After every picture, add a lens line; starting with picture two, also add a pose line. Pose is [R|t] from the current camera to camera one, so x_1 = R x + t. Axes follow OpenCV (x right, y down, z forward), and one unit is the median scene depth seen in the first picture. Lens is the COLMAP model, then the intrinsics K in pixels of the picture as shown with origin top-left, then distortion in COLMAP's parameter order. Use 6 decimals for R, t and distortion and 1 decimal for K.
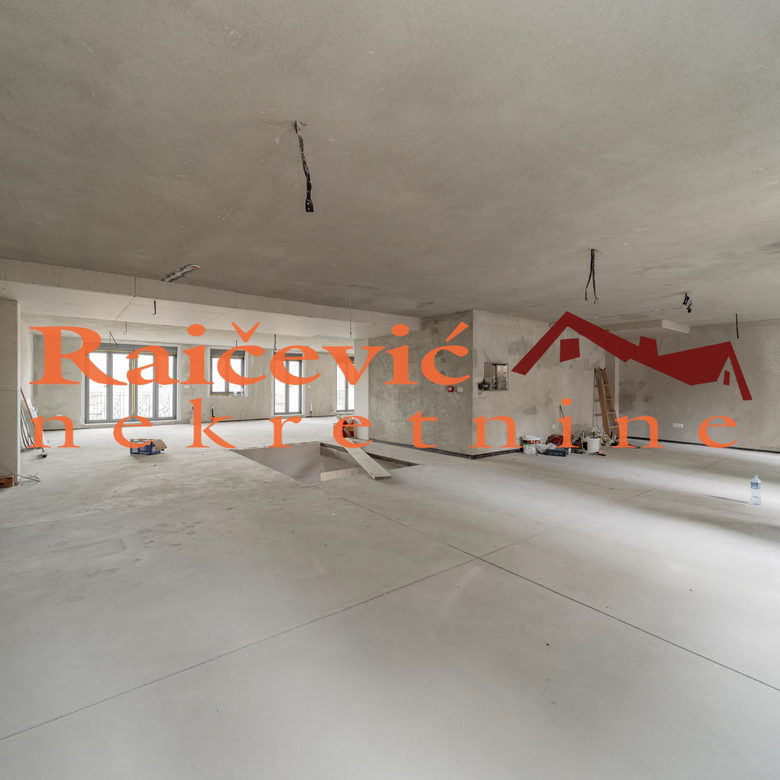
lens RADIAL K [[405.3, 0, 390.0], [0, 405.3, 390.0], [0, 0, 1]] dist [-0.000417, -0.000059]
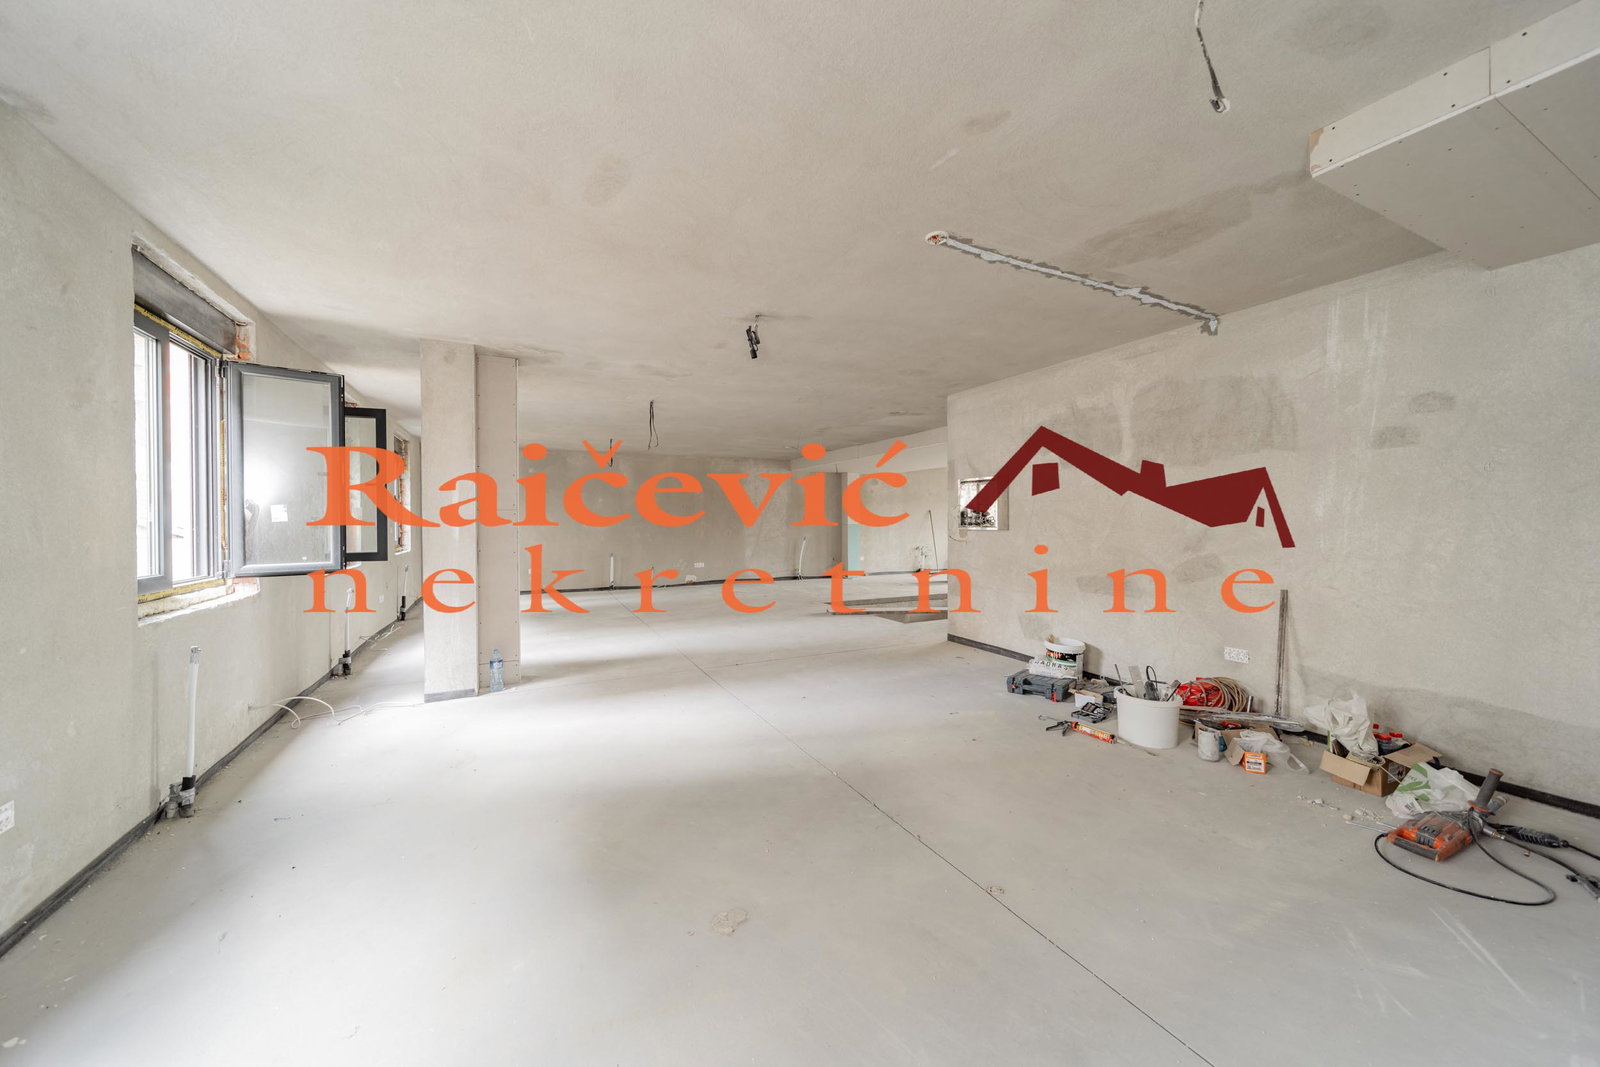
lens RADIAL K [[554.2, 0, 801.9], [0, 554.2, 526.9], [0, 0, 1]] dist [-0.000104, -0.000042]
pose [[-0.177853, 0.010956, -0.983996, 0.975507], [-0.009235, 0.999875, 0.012802, -0.008120], [0.984014, 0.011364, -0.177729, 0.853861]]
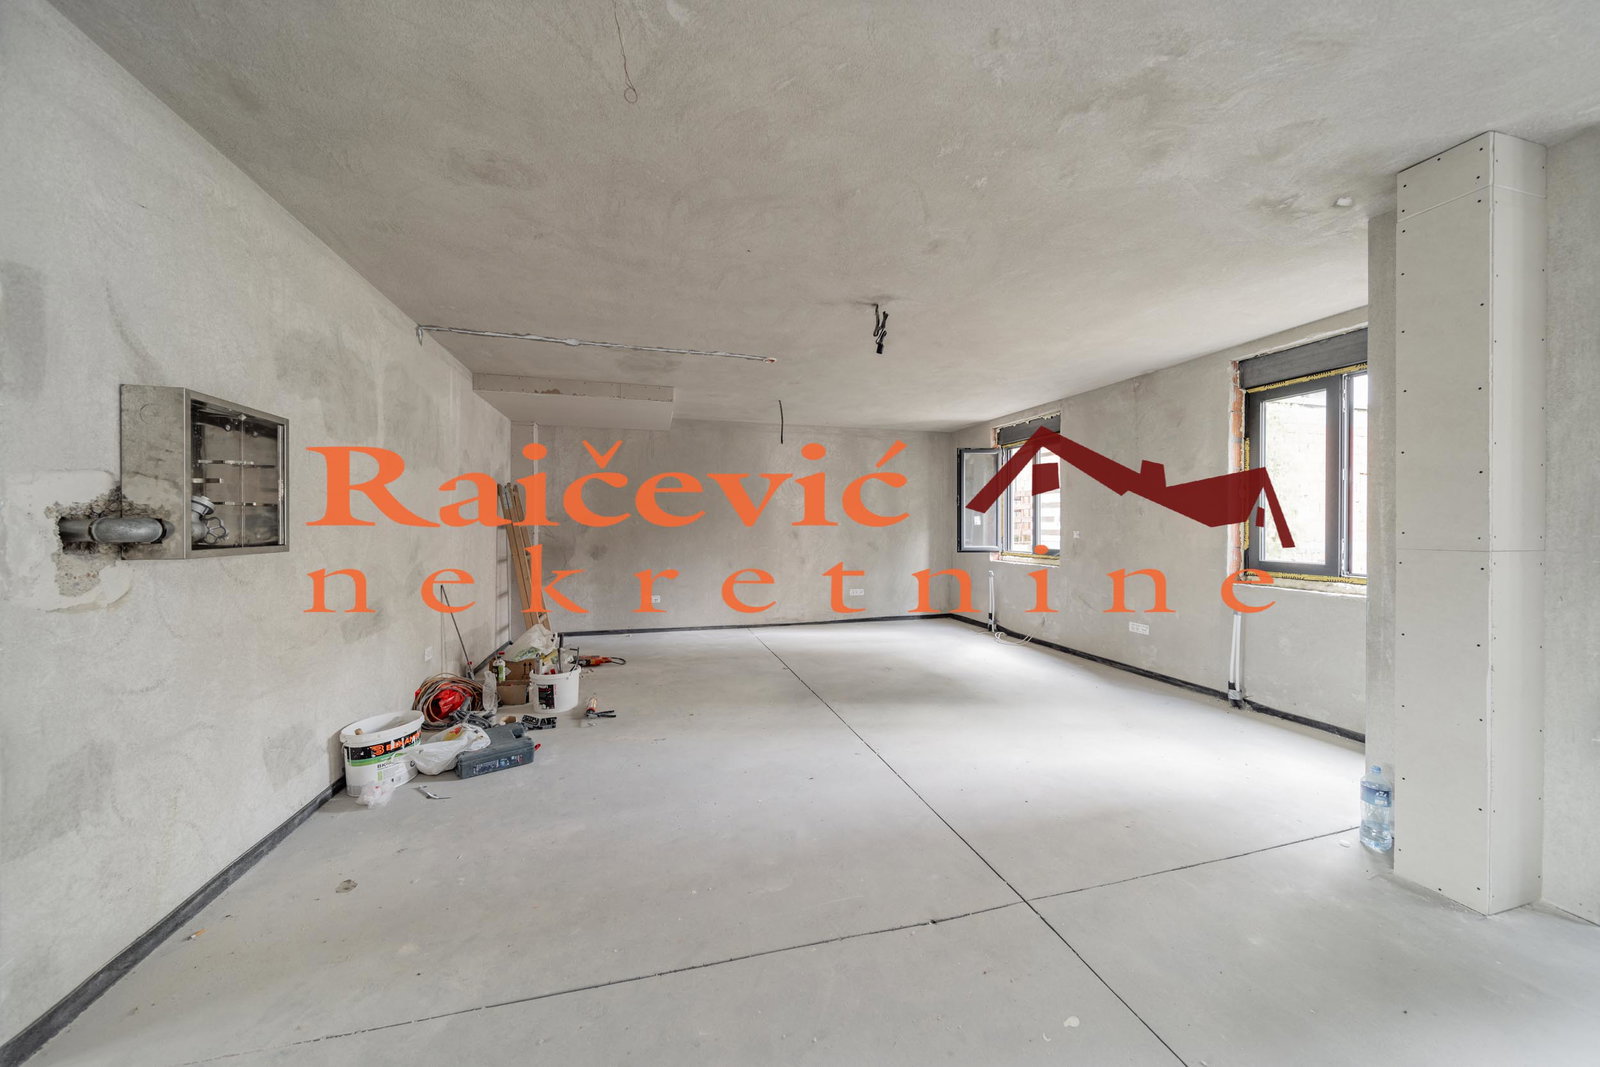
lens RADIAL K [[554.2, 0, 801.9], [0, 554.2, 526.9], [0, 0, 1]] dist [-0.000104, -0.000042]
pose [[0.383674, -0.005195, 0.923454, 0.126320], [0.011817, 0.999930, 0.000715, -0.007894], [-0.923393, 0.010638, 0.383709, 0.628051]]
